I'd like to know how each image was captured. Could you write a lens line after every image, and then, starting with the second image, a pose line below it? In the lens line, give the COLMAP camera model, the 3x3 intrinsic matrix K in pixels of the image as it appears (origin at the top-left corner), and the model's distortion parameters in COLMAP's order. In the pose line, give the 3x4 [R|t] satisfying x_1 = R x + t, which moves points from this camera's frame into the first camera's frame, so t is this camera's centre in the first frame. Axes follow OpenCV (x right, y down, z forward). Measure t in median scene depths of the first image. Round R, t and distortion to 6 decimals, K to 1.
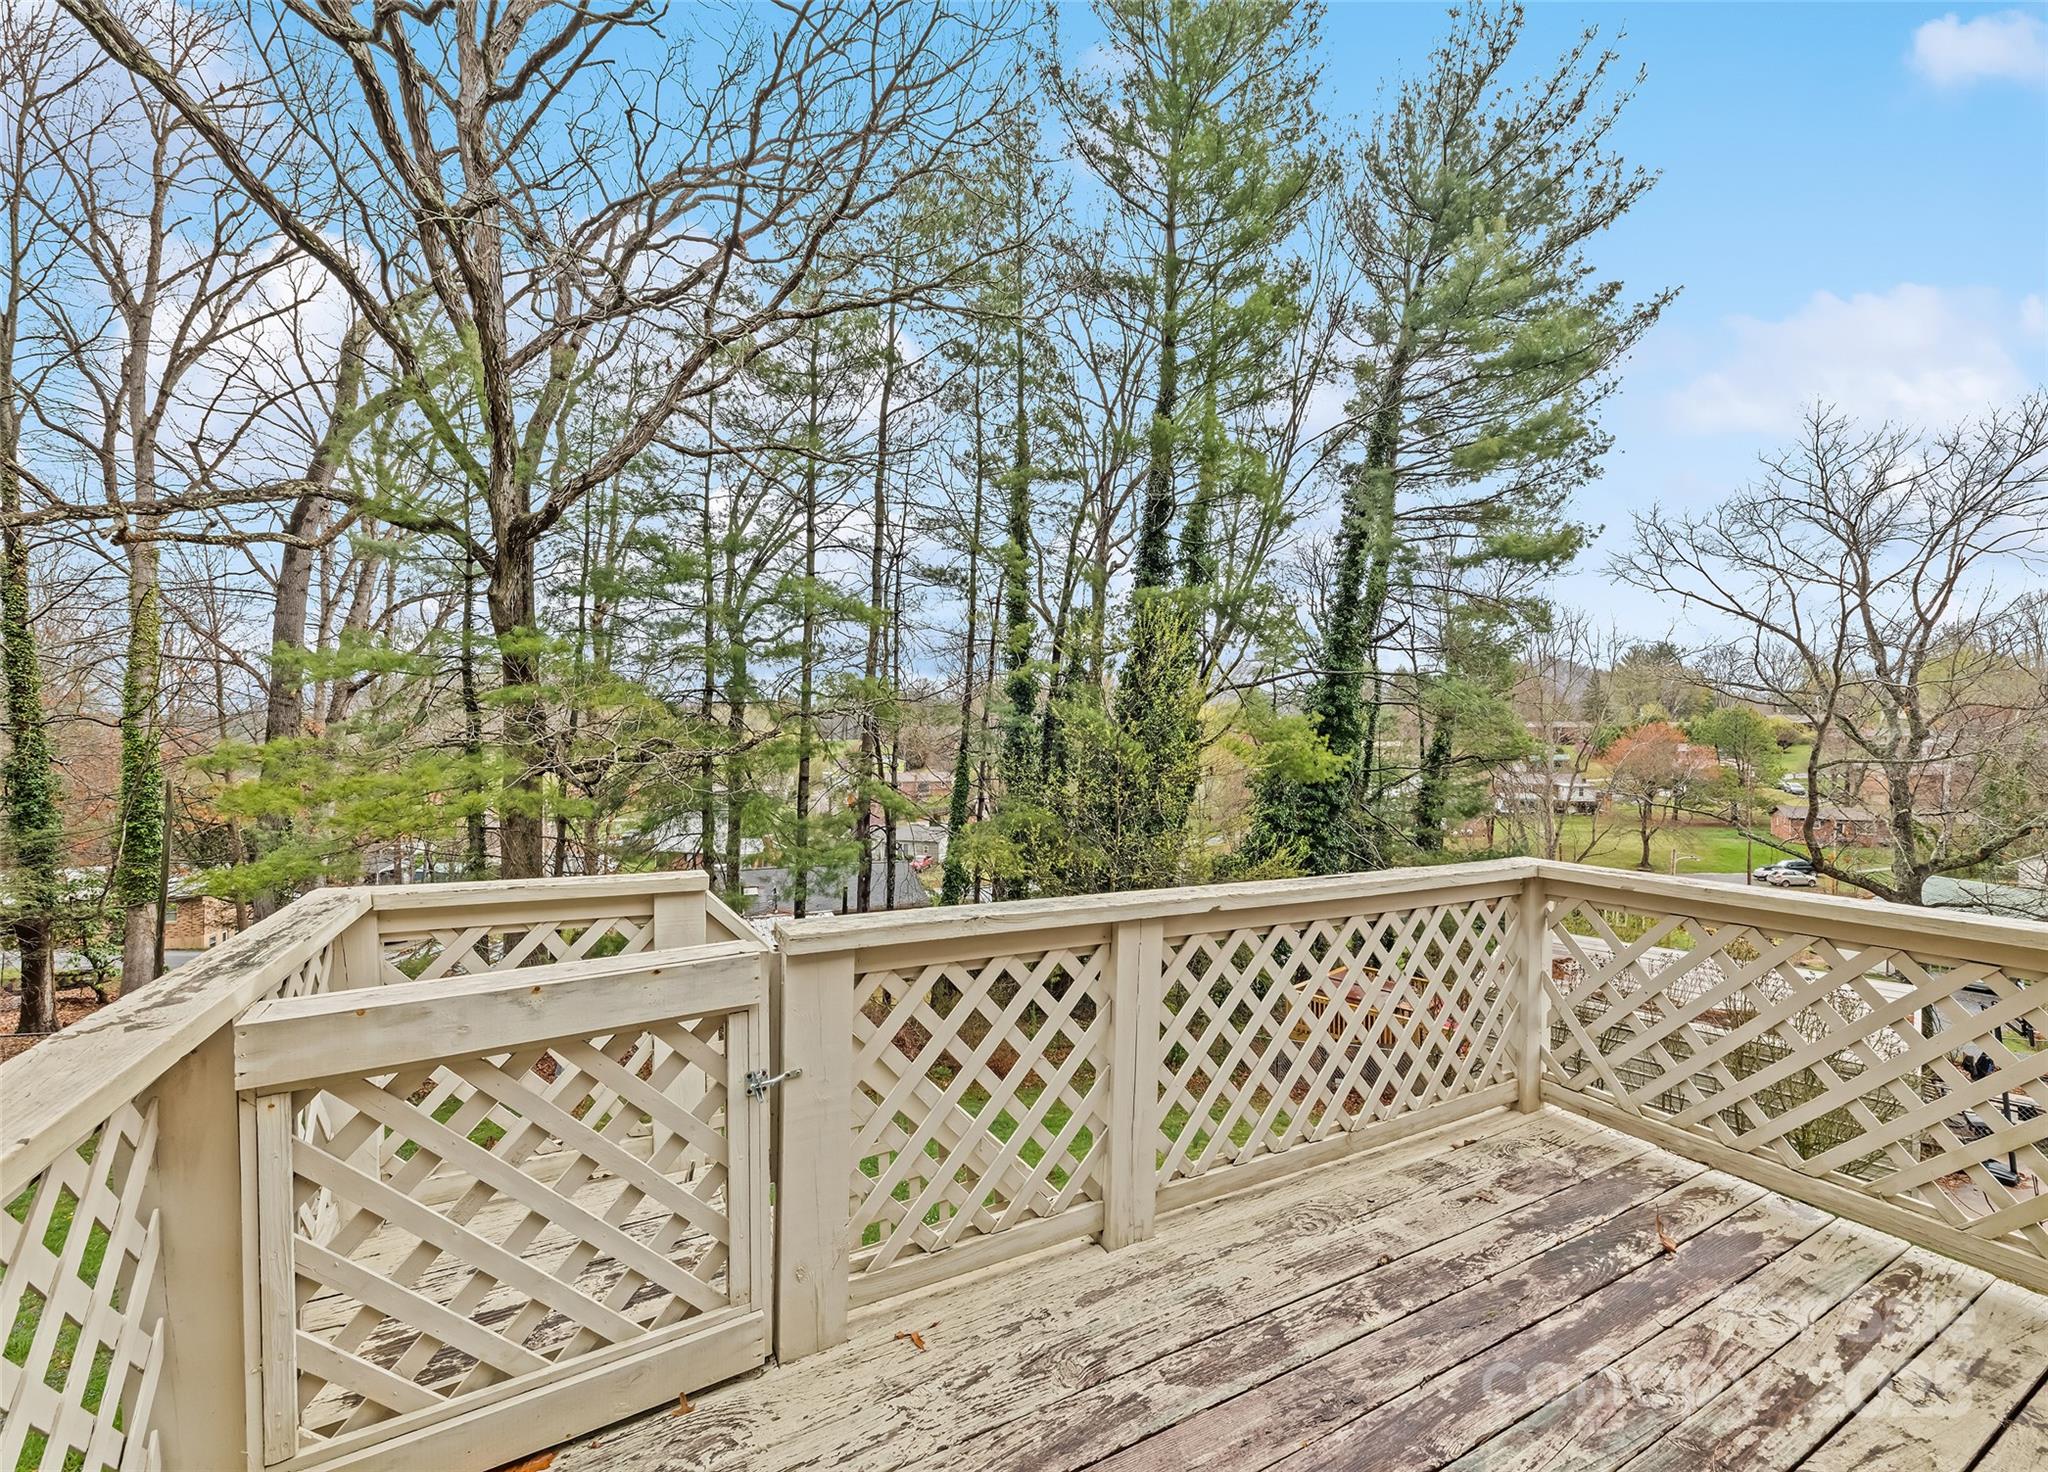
lens RADIAL K [[818.2, 0, 1022.4], [0, 818.2, 747.2], [0, 0, 1]] dist [0.020846, -0.009289]
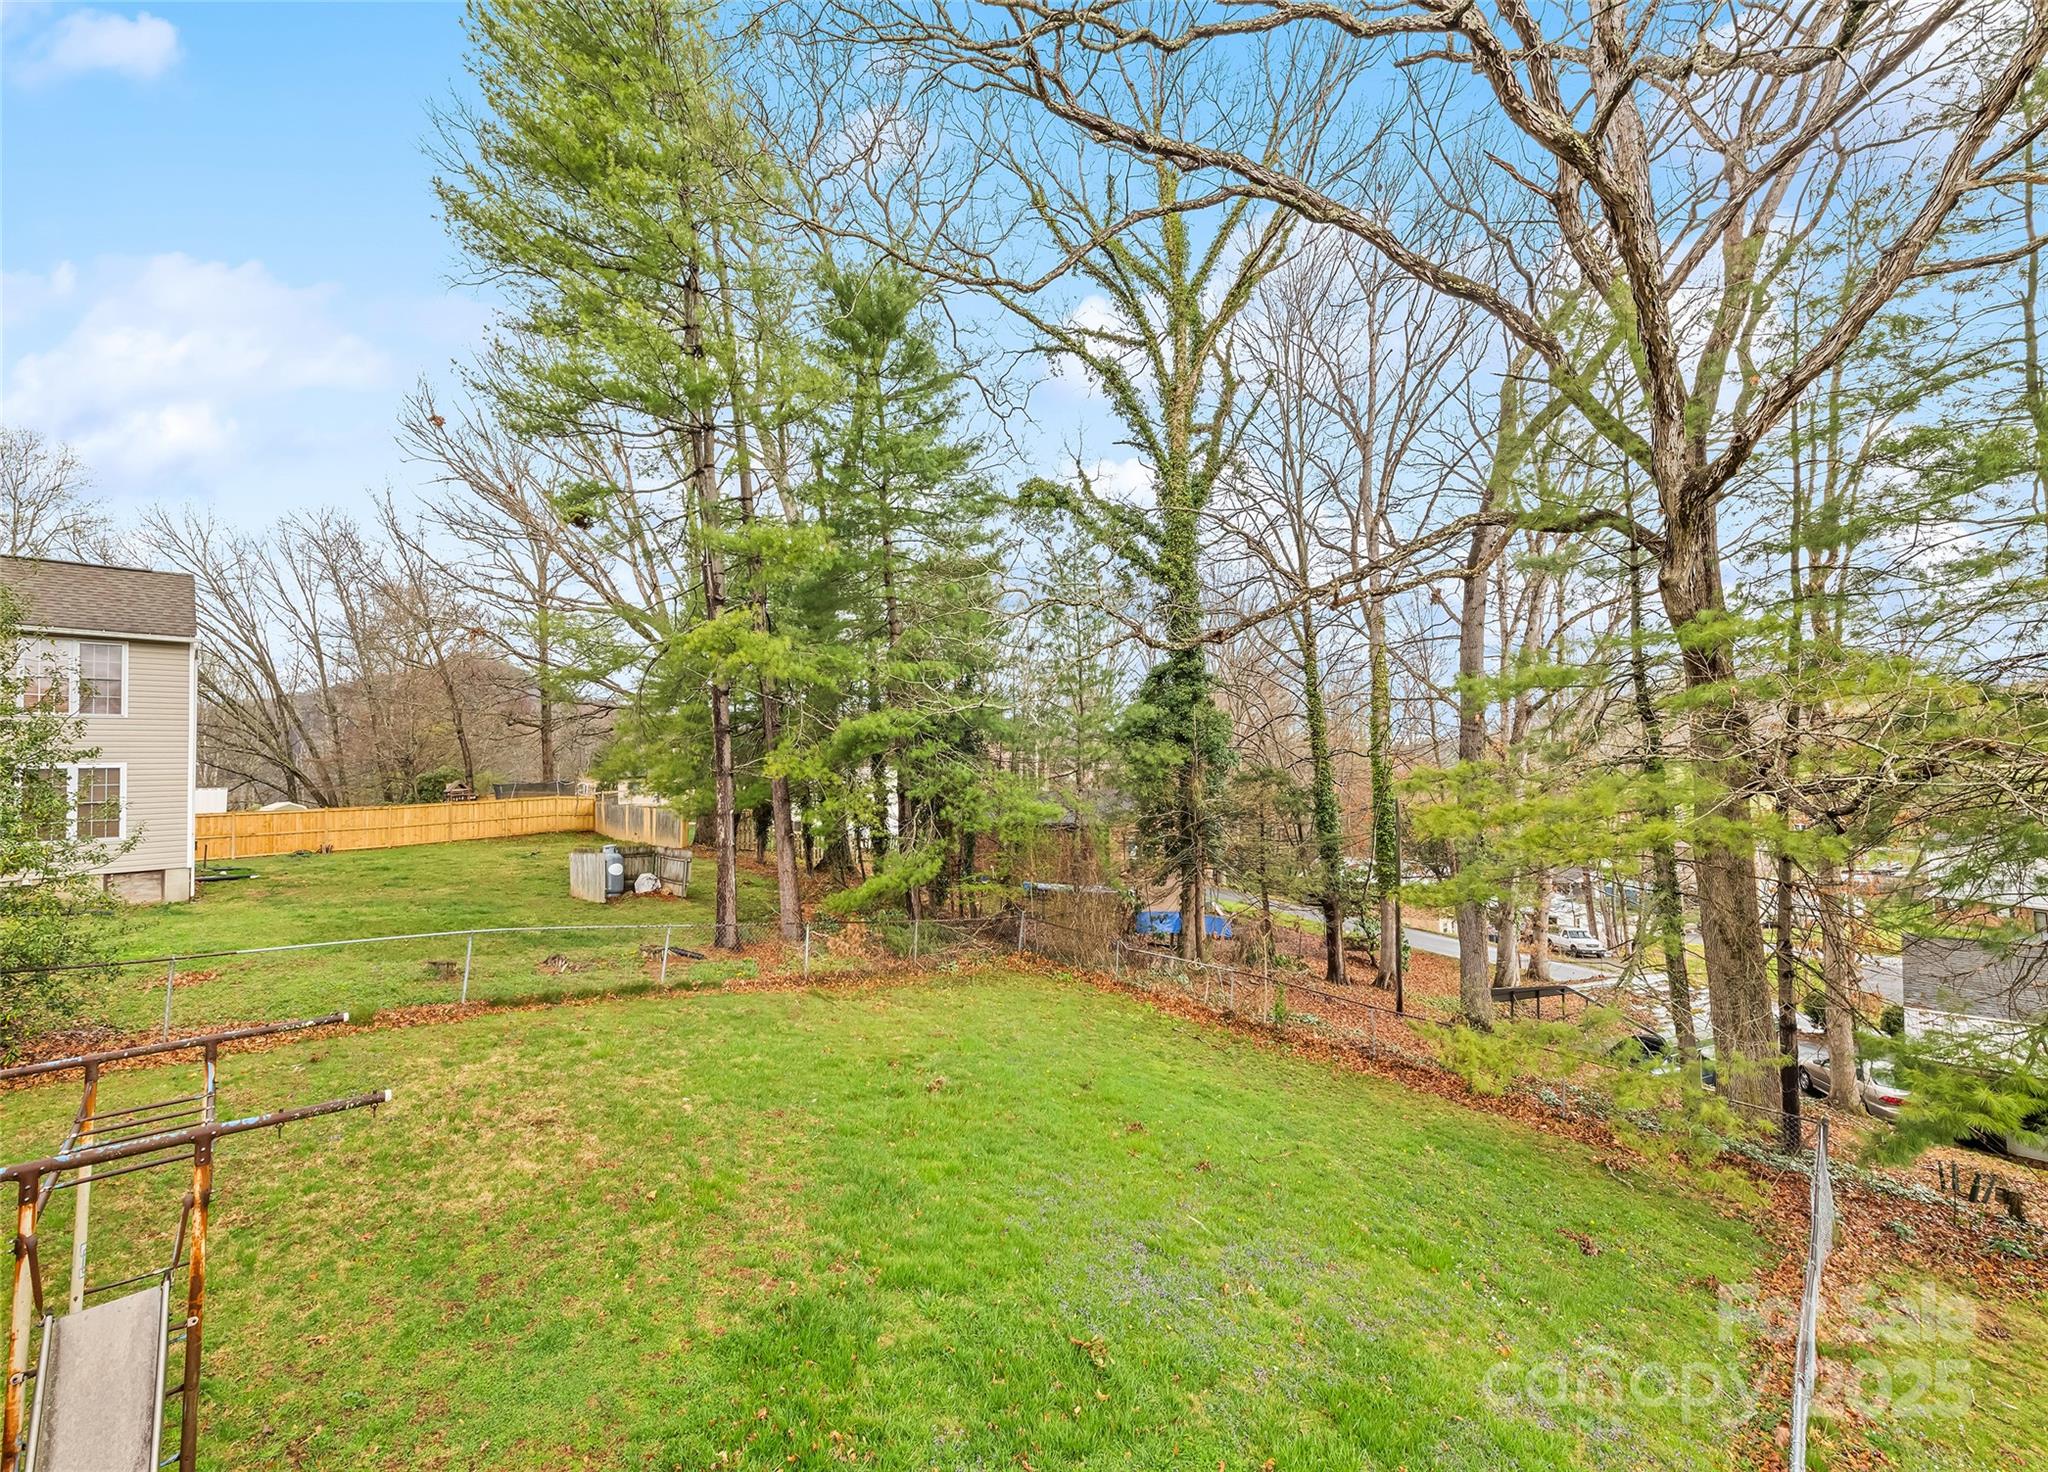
lens RADIAL K [[818.2, 0, 1022.4], [0, 818.2, 747.2], [0, 0, 1]] dist [0.020846, -0.009289]
pose [[0.321157, -0.054353, -0.945465, -0.063567], [0.037434, 0.998300, -0.044675, -0.002883], [0.946286, -0.021045, 0.322646, 0.100733]]
